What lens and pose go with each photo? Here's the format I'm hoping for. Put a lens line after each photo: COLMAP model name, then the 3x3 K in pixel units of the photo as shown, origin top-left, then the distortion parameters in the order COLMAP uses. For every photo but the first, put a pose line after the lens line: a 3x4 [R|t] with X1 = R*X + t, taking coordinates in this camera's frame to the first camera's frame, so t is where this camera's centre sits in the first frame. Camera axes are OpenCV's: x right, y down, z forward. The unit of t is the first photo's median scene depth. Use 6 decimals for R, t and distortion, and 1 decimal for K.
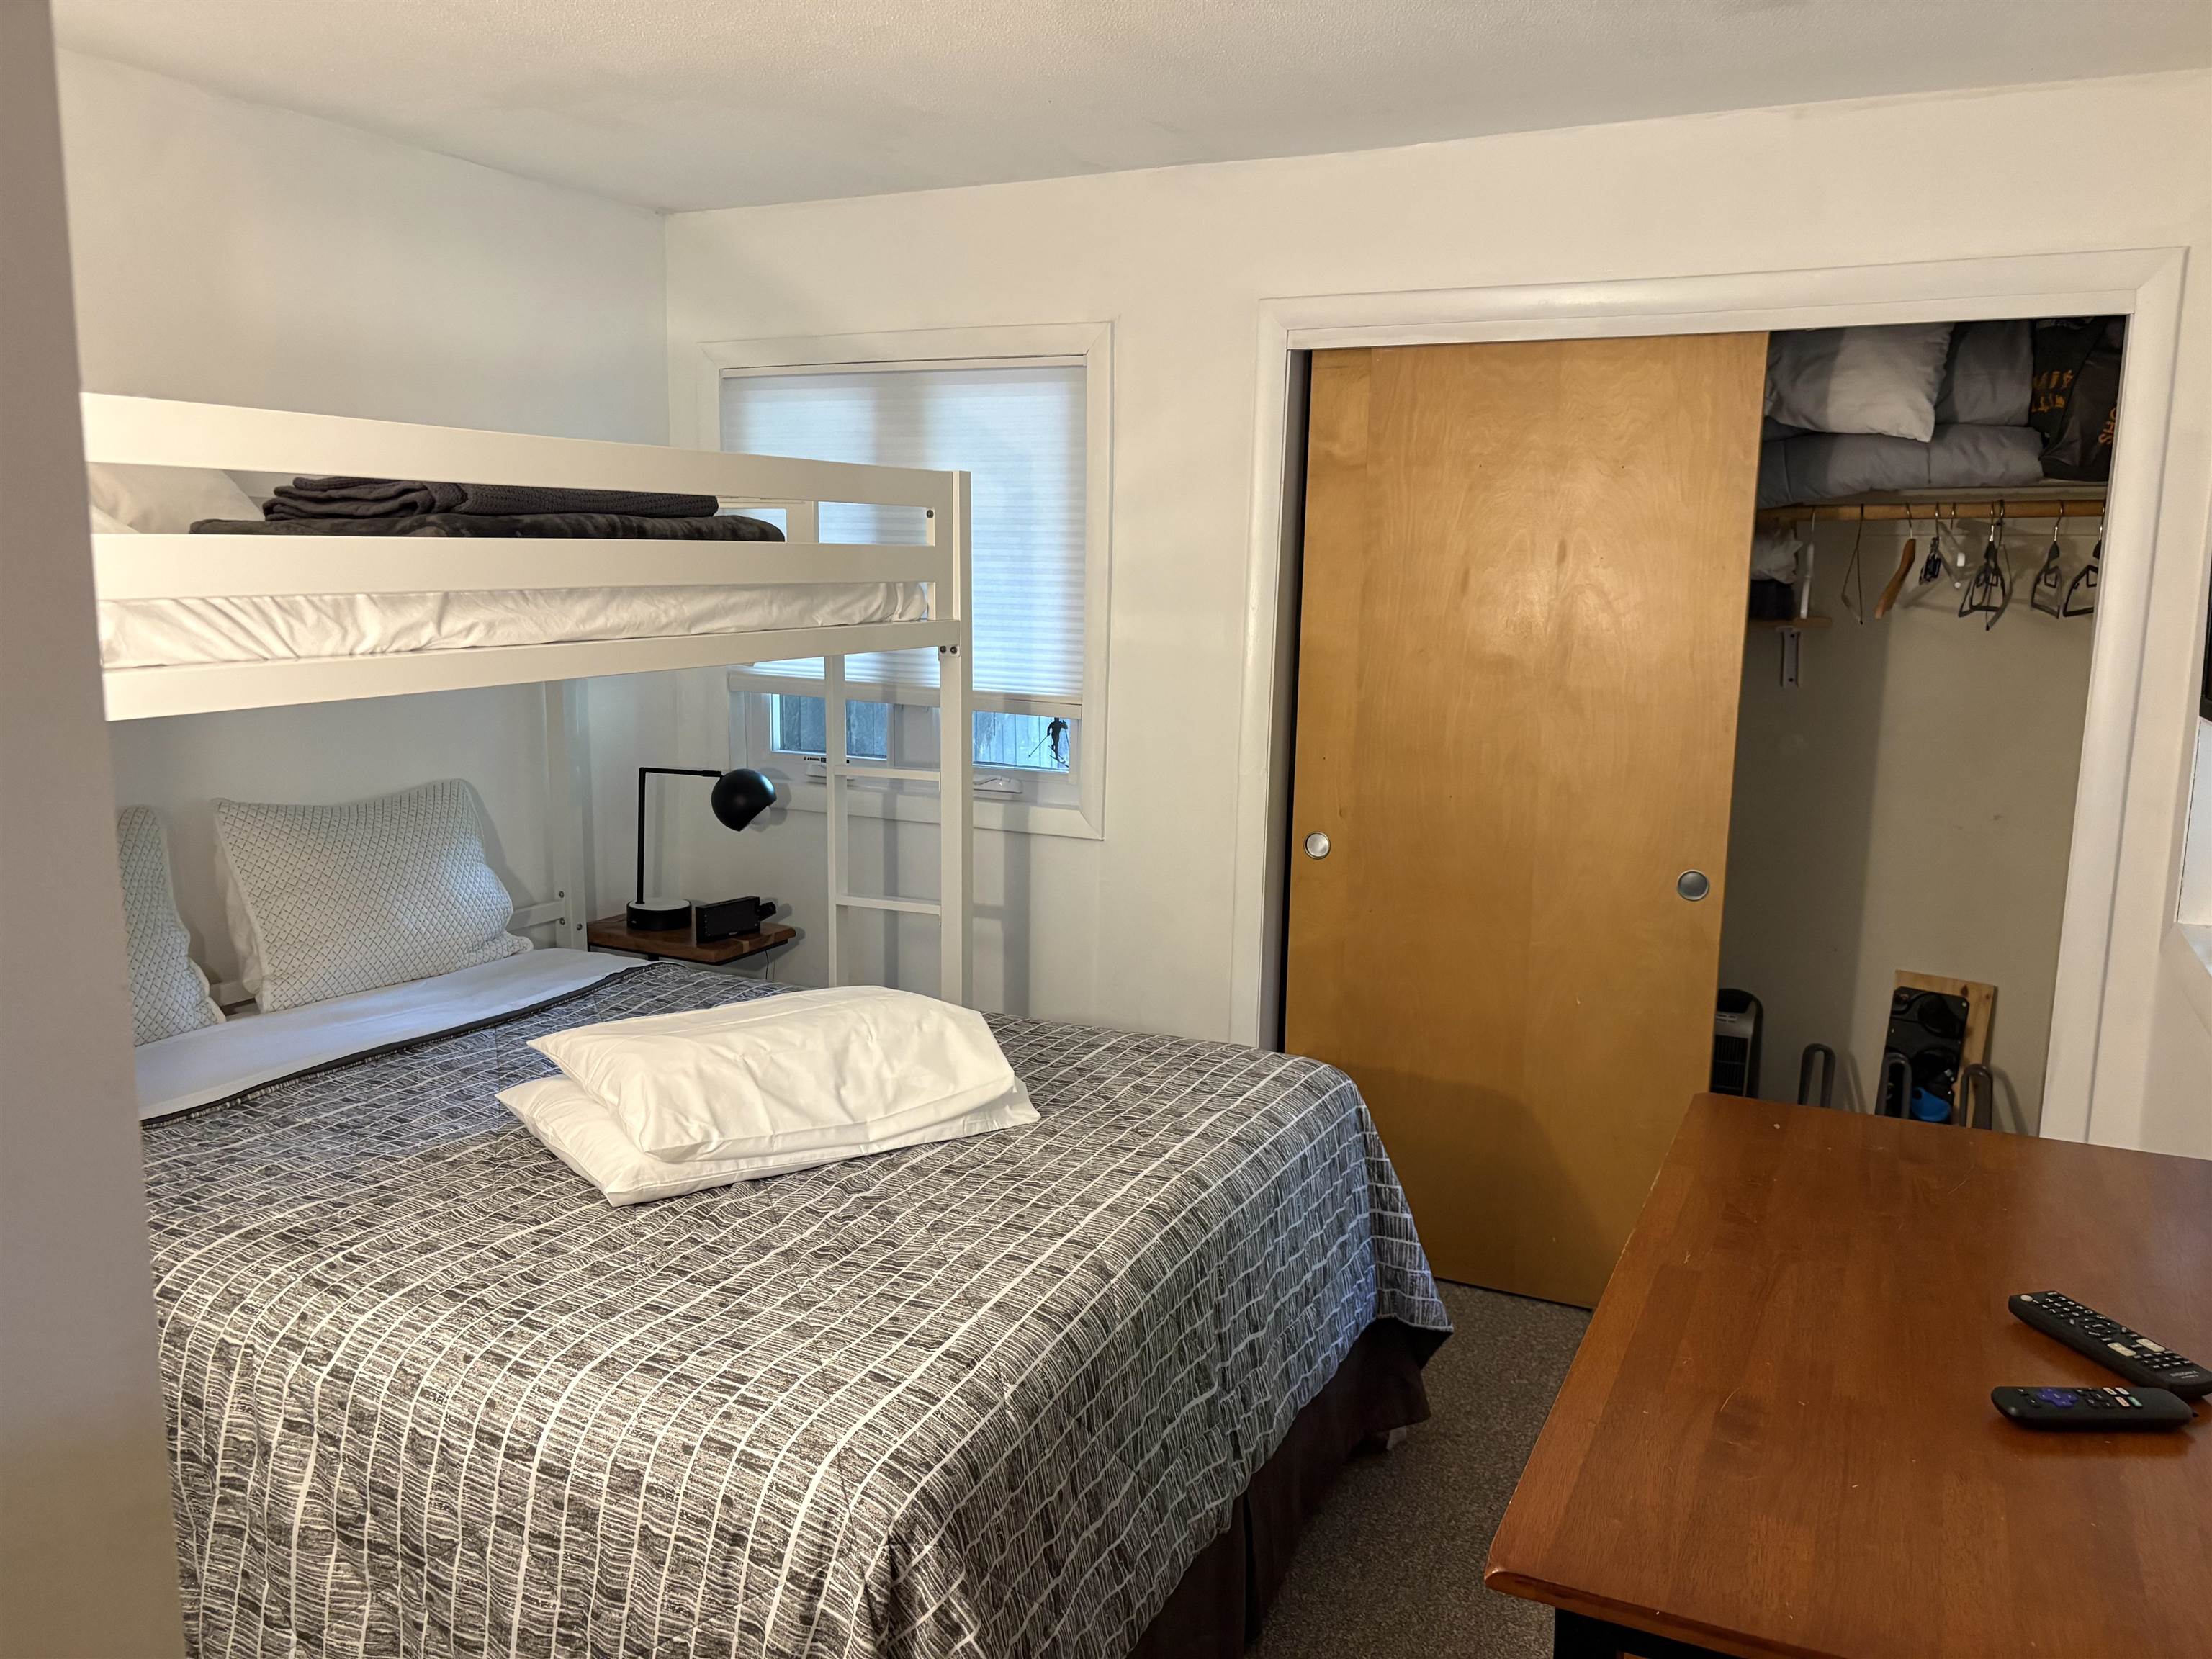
lens RADIAL K [[1673.8, 0, 1115.1], [0, 1673.8, 834.9], [0, 0, 1]] dist [0.051003, -0.055174]
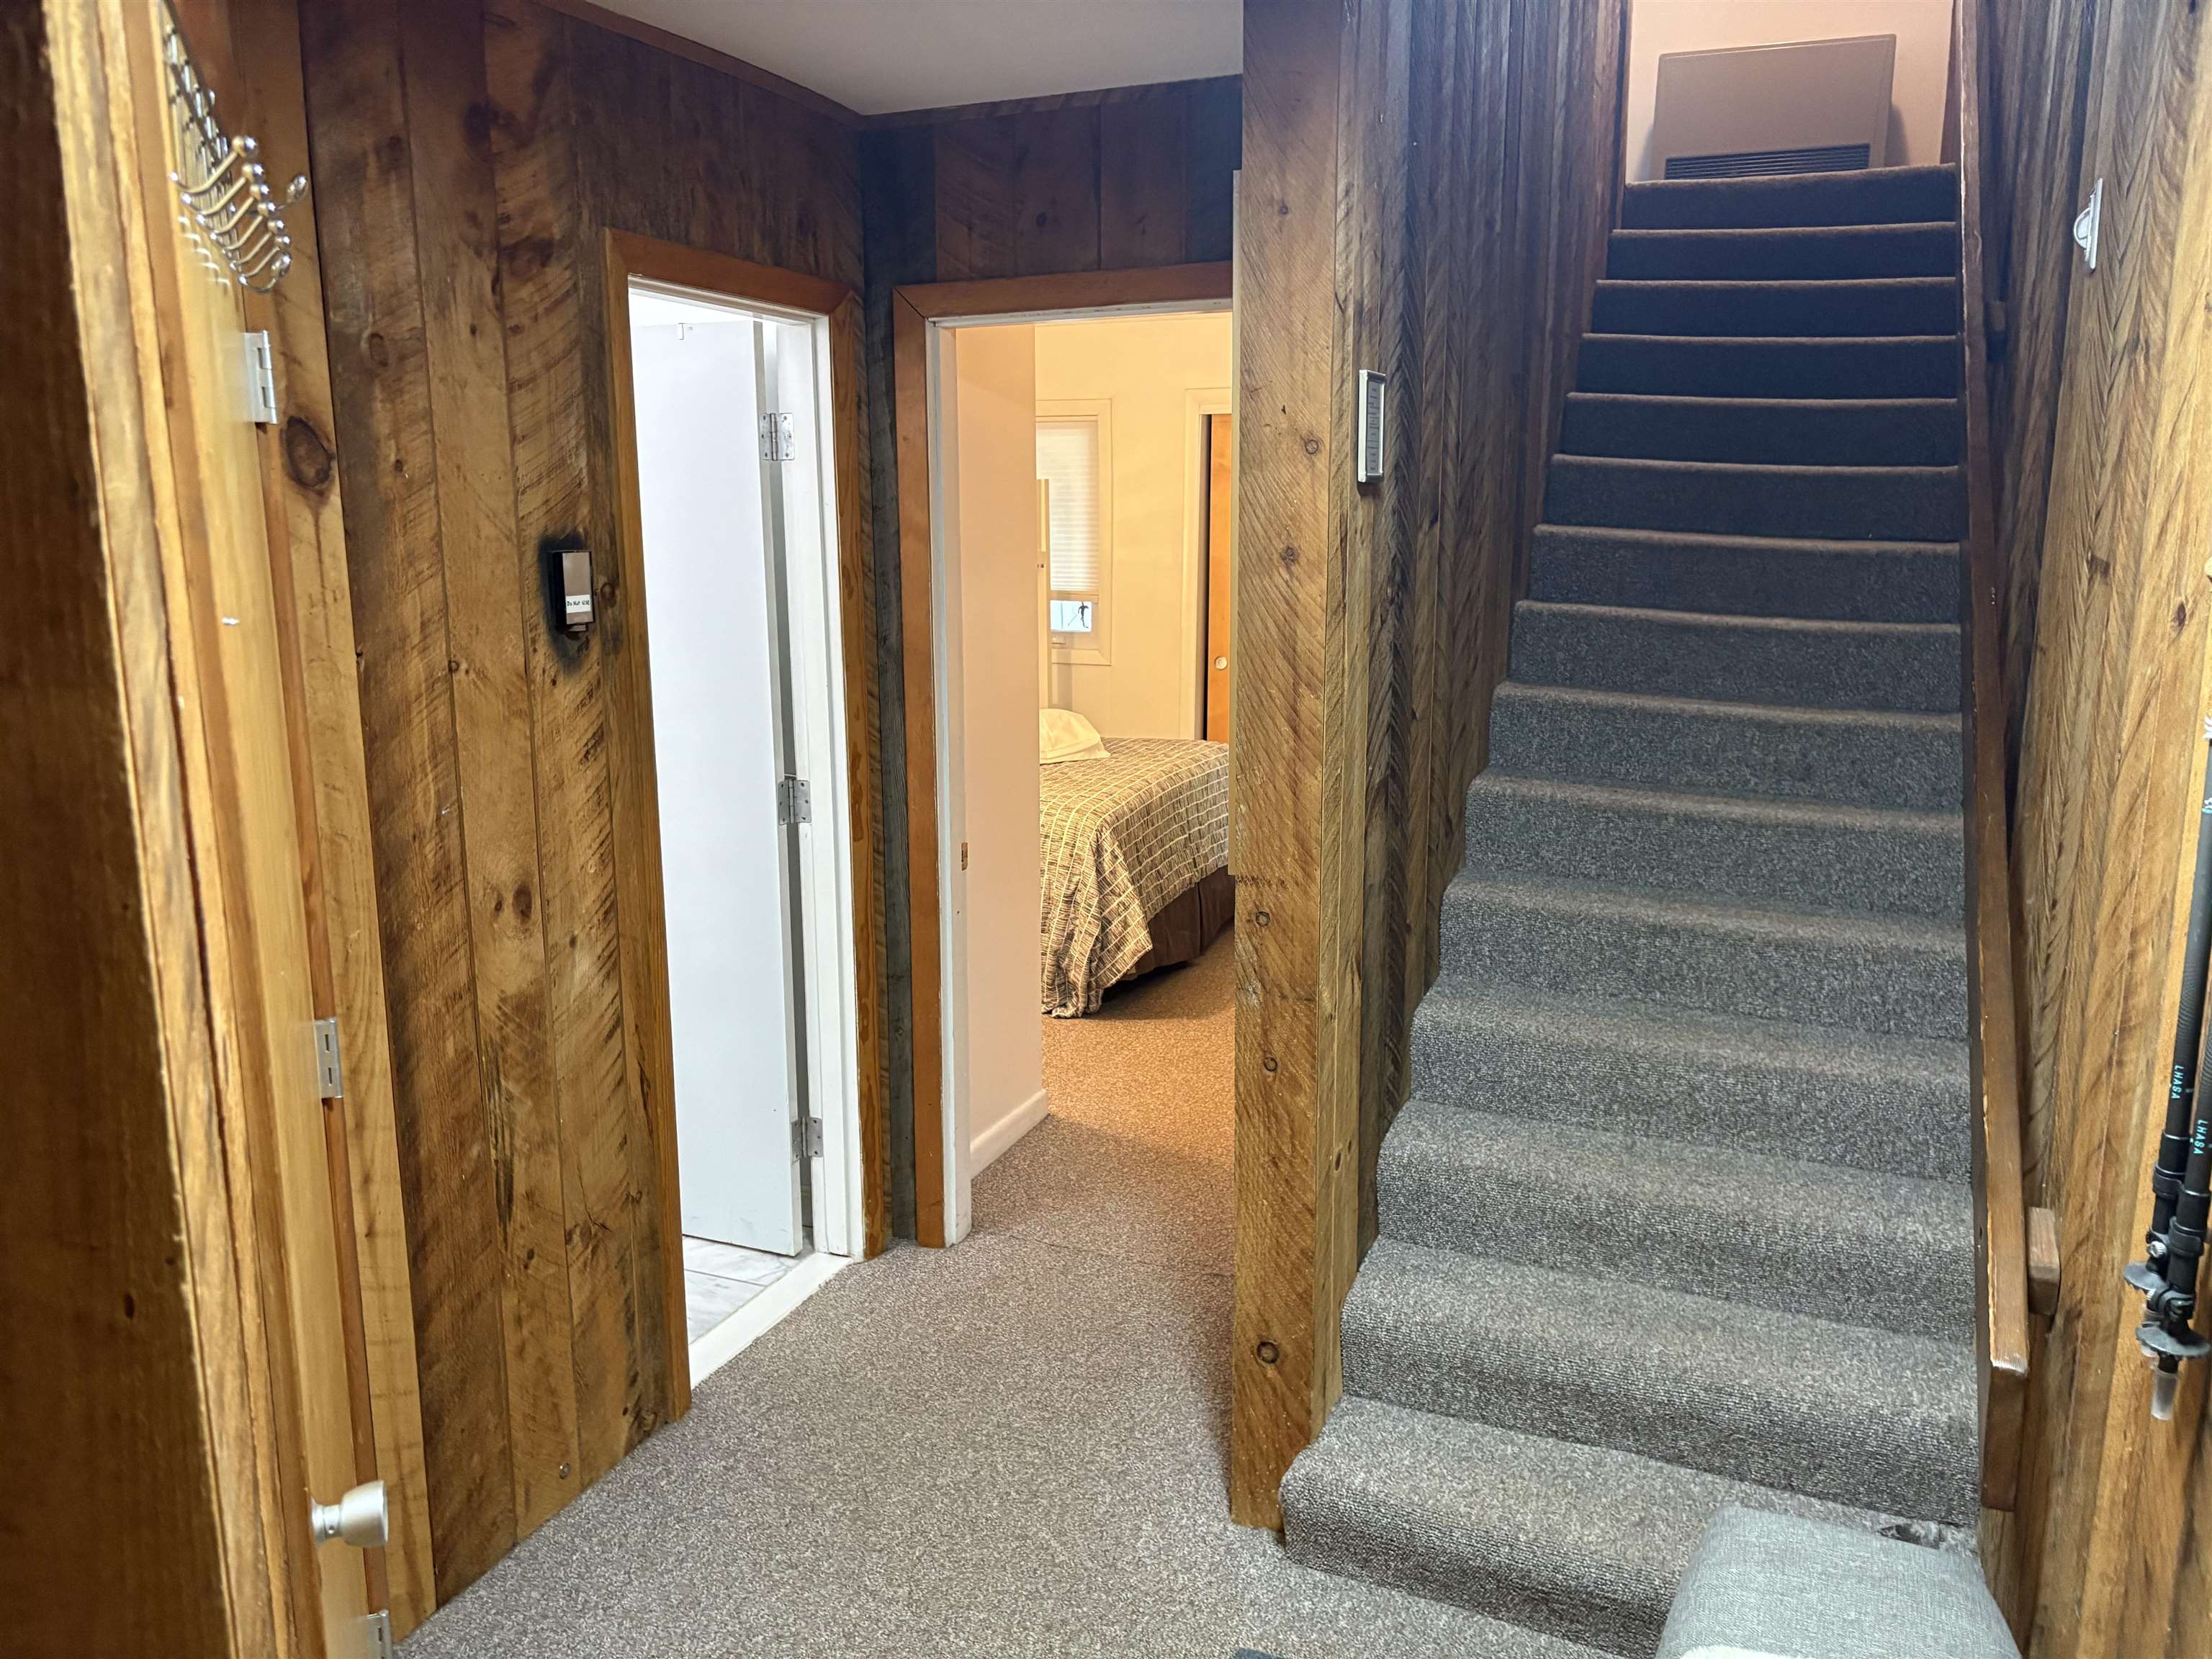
lens RADIAL K [[1673.8, 0, 1115.1], [0, 1673.8, 834.9], [0, 0, 1]] dist [0.051003, -0.055174]
pose [[0.998030, -0.031894, 0.054032, -0.132129], [0.029912, 0.998864, 0.037107, 0.148054], [-0.055154, -0.035418, 0.997849, -1.098141]]
